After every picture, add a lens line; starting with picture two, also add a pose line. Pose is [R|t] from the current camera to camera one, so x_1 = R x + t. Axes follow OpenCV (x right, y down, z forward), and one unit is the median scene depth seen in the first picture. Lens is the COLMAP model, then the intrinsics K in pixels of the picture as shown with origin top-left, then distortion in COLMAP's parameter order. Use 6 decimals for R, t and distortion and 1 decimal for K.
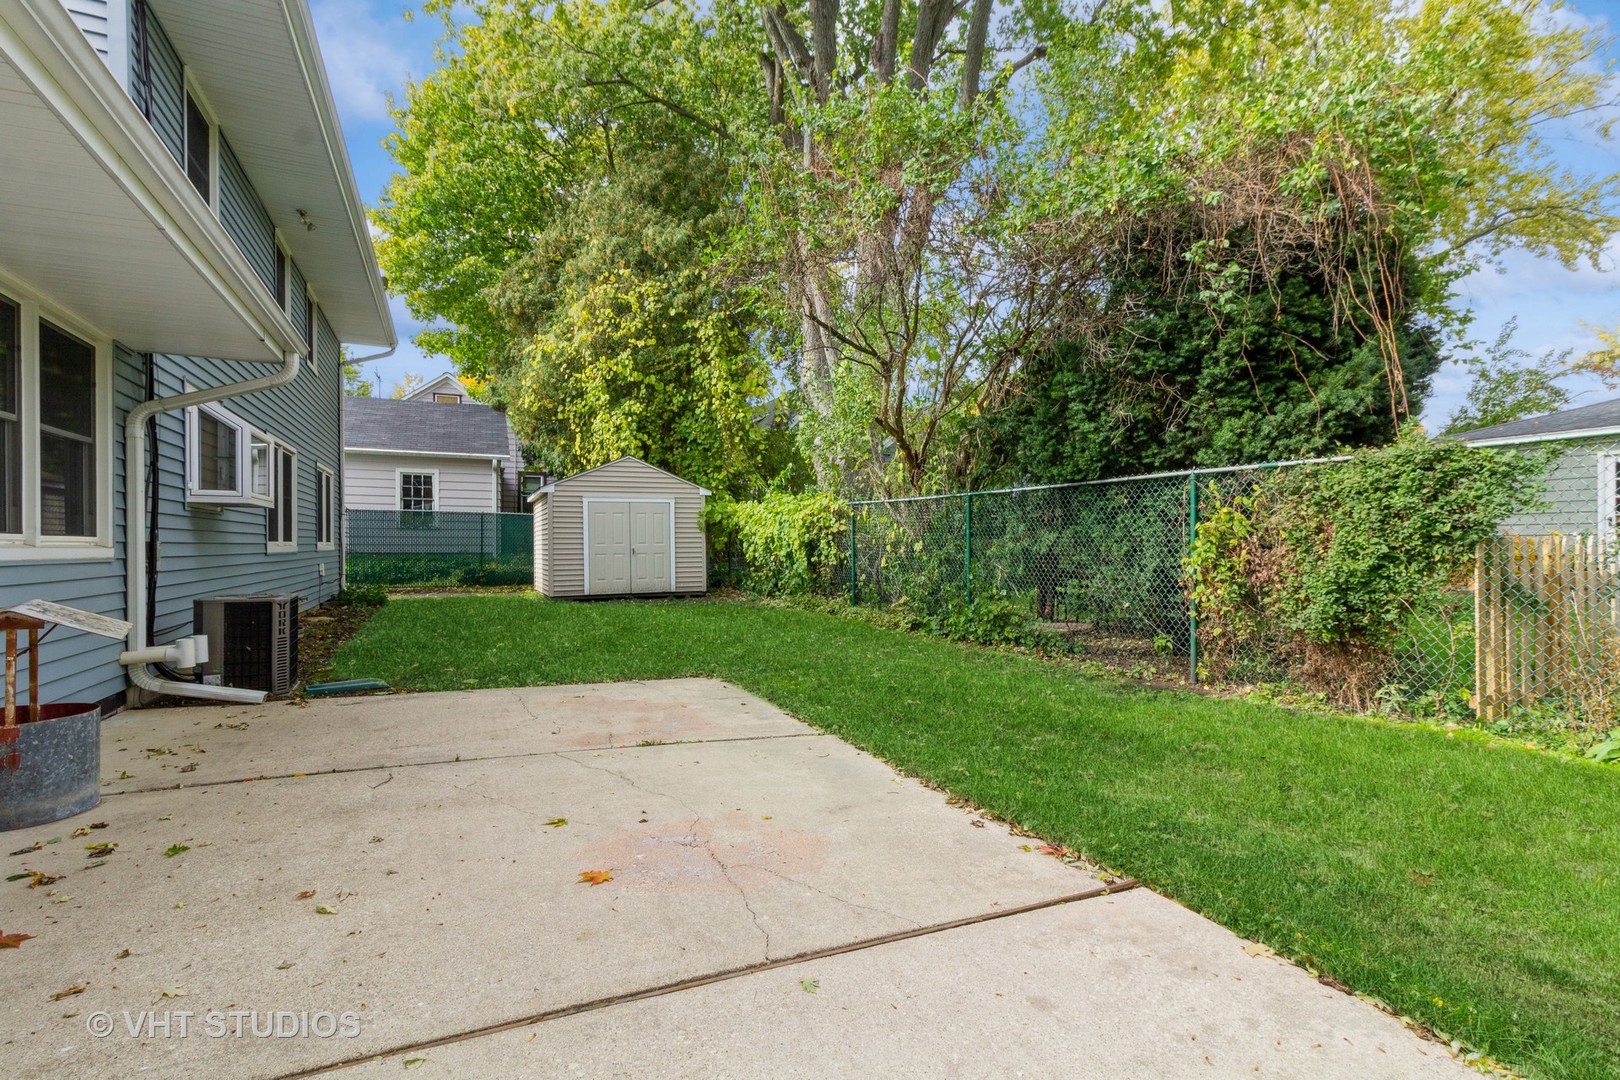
lens RADIAL K [[751.4, 0, 820.8], [0, 751.4, 544.6], [0, 0, 1]] dist [0.002126, 0.000949]
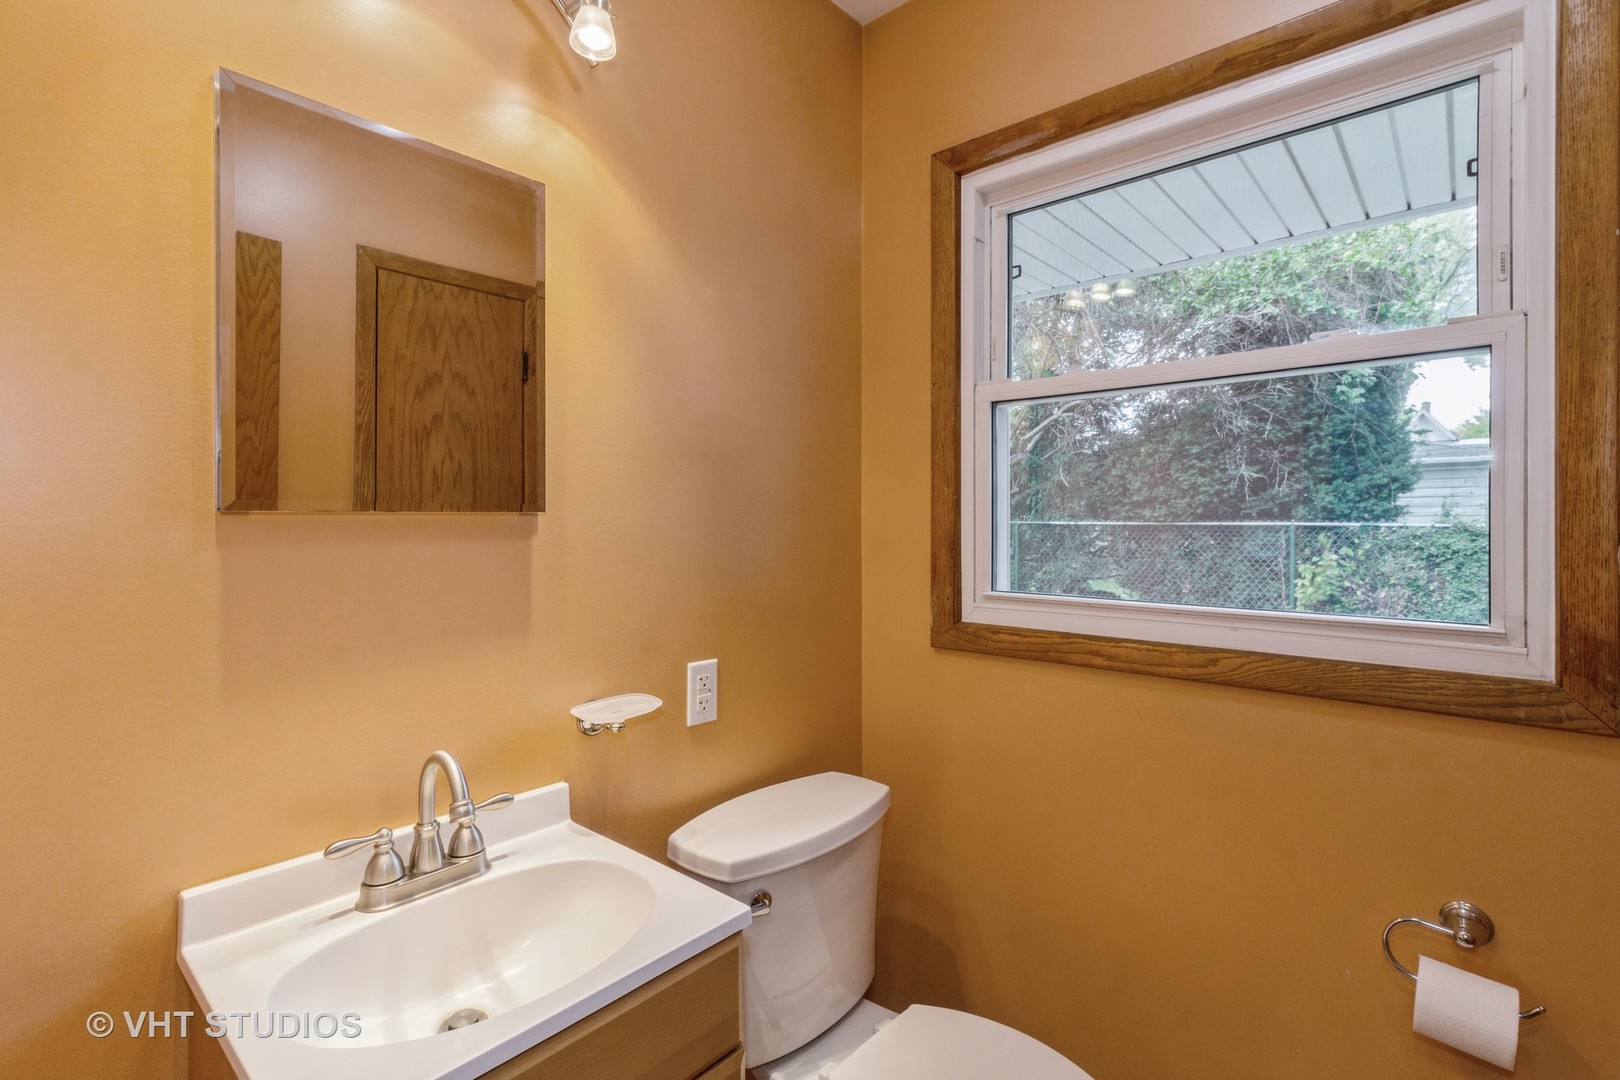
lens RADIAL K [[751.4, 0, 812.2], [0, 751.4, 528.8], [0, 0, 1]] dist [0.002126, 0.000949]
pose [[0.924012, 0.000334, 0.382364, -0.803318], [-0.004160, 0.999949, 0.009181, -0.109446], [-0.382342, -0.010074, 0.923966, 0.175491]]
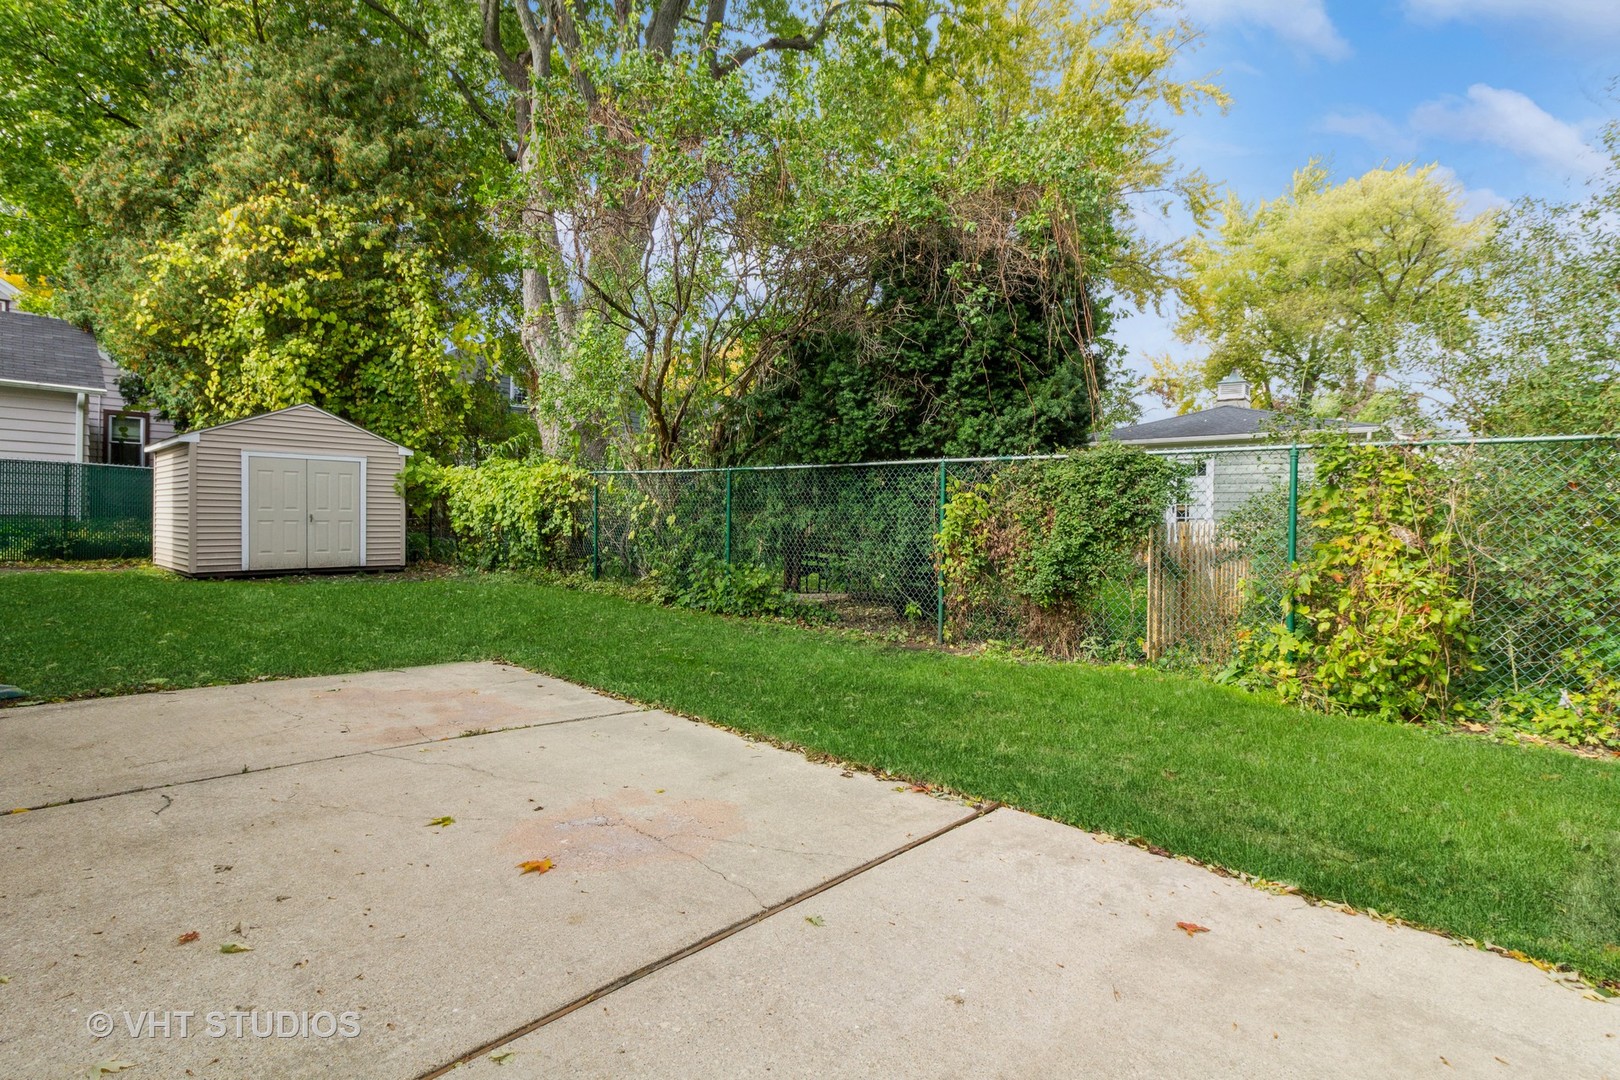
lens RADIAL K [[751.4, 0, 837.5], [0, 751.4, 525.3], [0, 0, 1]] dist [0.002126, 0.000949]
pose [[0.926016, 0.014985, 0.377187, -0.097352], [-0.019062, 0.999793, 0.007080, -0.002680], [-0.377003, -0.013746, 0.926110, -0.009626]]
